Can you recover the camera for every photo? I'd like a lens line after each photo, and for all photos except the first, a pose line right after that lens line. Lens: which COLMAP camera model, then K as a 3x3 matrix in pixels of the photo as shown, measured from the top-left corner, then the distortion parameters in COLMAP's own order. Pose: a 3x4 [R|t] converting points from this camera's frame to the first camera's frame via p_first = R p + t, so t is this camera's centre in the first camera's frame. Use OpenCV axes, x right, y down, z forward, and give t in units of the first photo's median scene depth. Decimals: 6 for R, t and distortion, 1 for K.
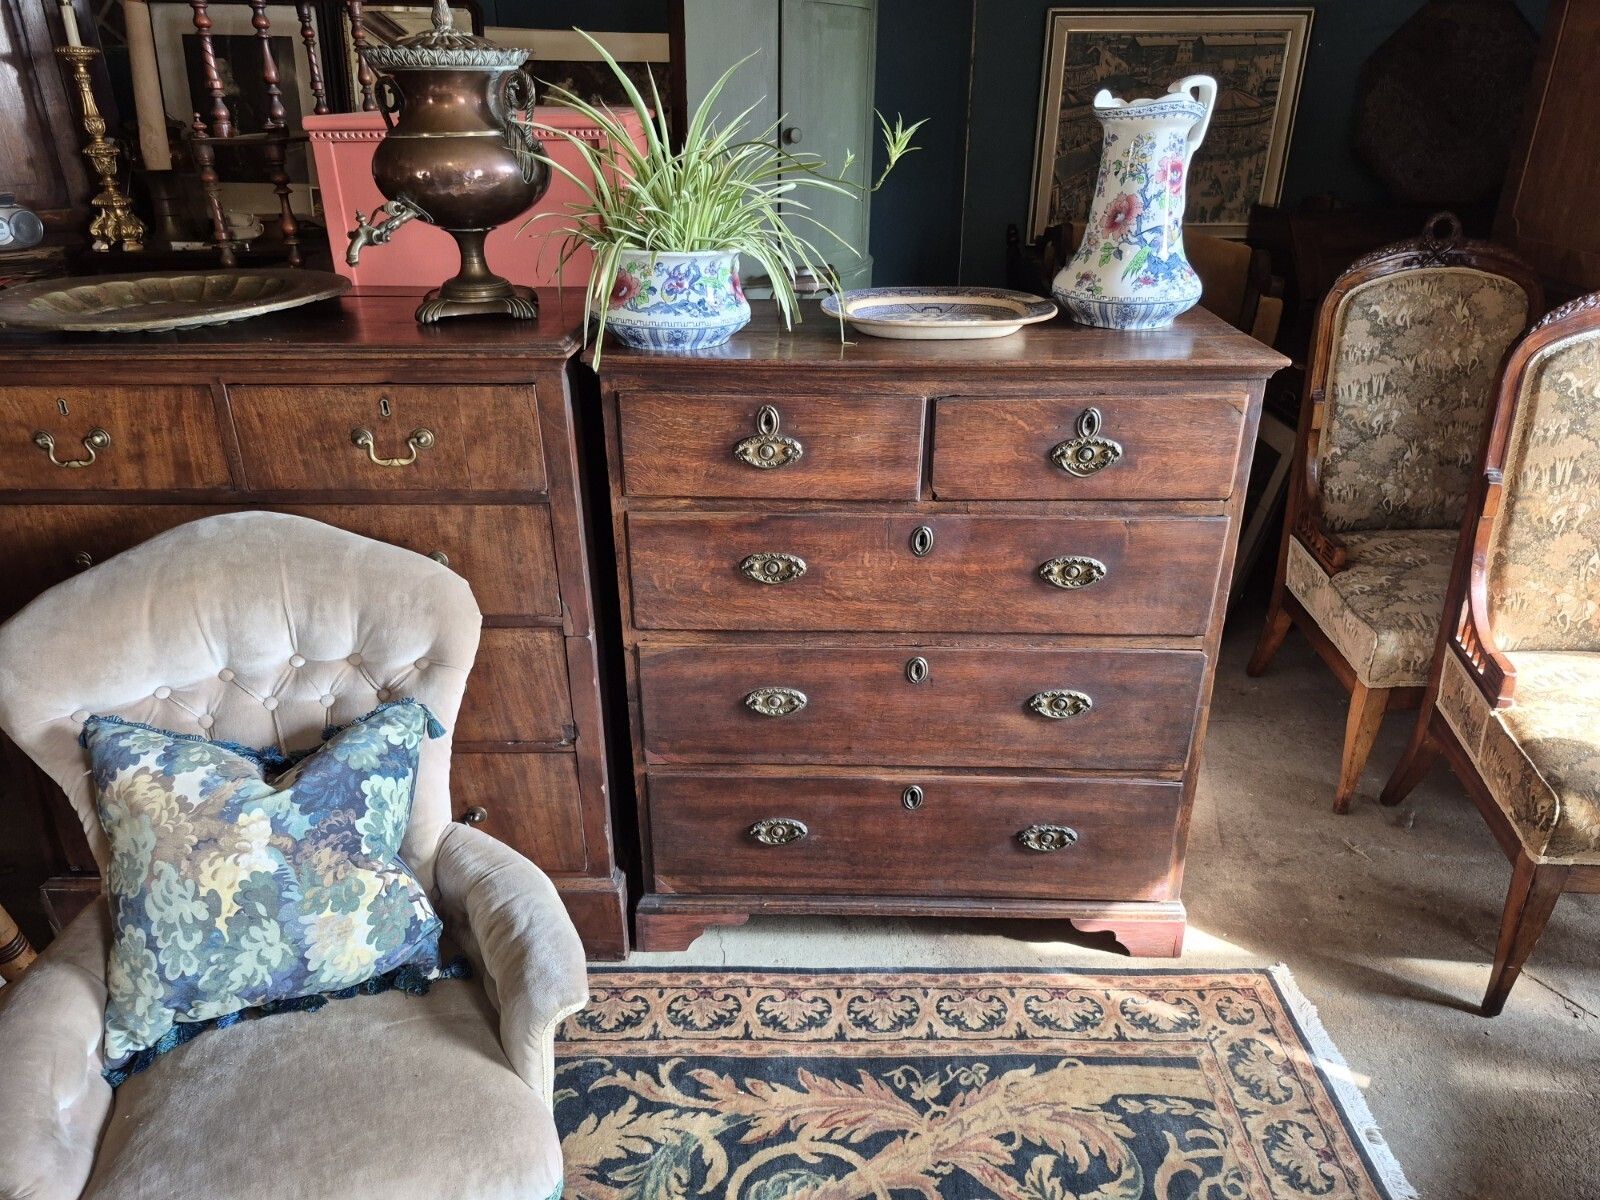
lens RADIAL K [[1096.8, 0, 806.2], [0, 1096.8, 611.1], [0, 0, 1]] dist [0.109754, -0.146630]
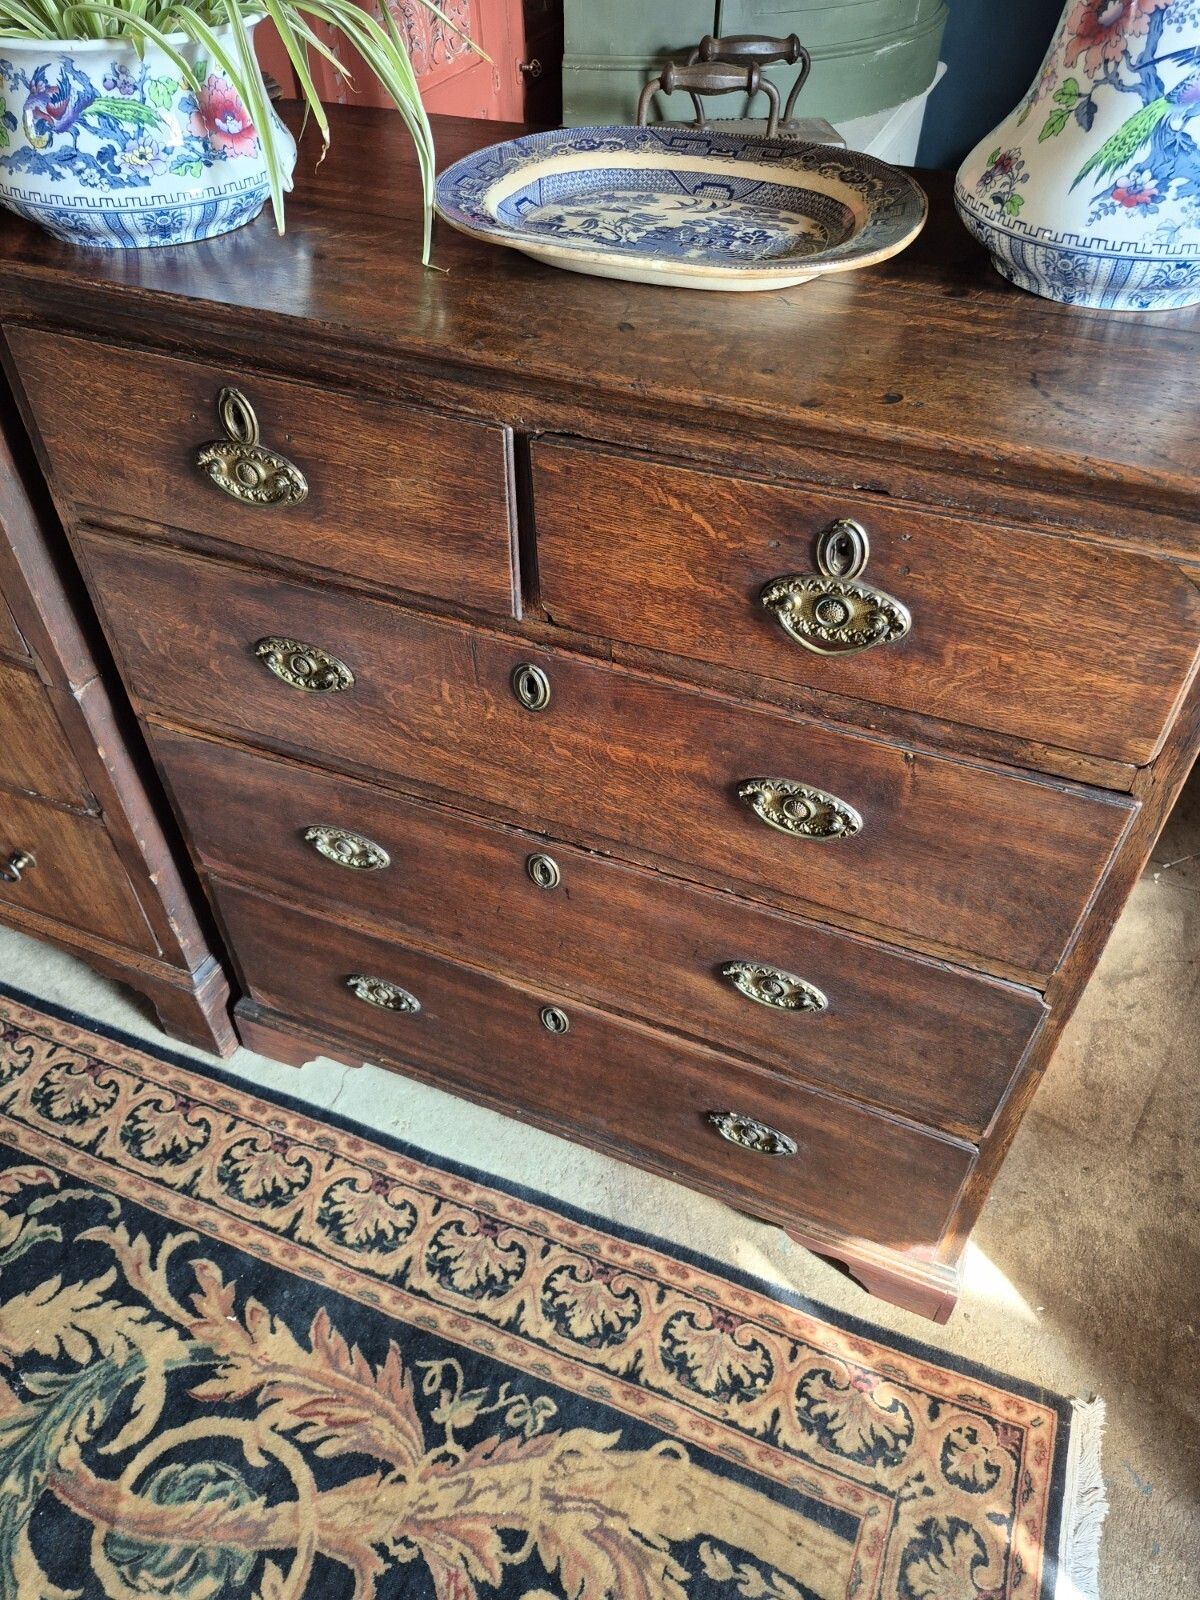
lens RADIAL K [[1121.0, 0, 600.5], [0, 1121.0, 789.5], [0, 0, 1]] dist [0.037369, -0.030486]
pose [[0.925608, 0.259938, -0.275103, 0.289086], [-0.157987, 0.925858, 0.343259, -0.202359], [0.343933, -0.274261, 0.898049, 0.489439]]
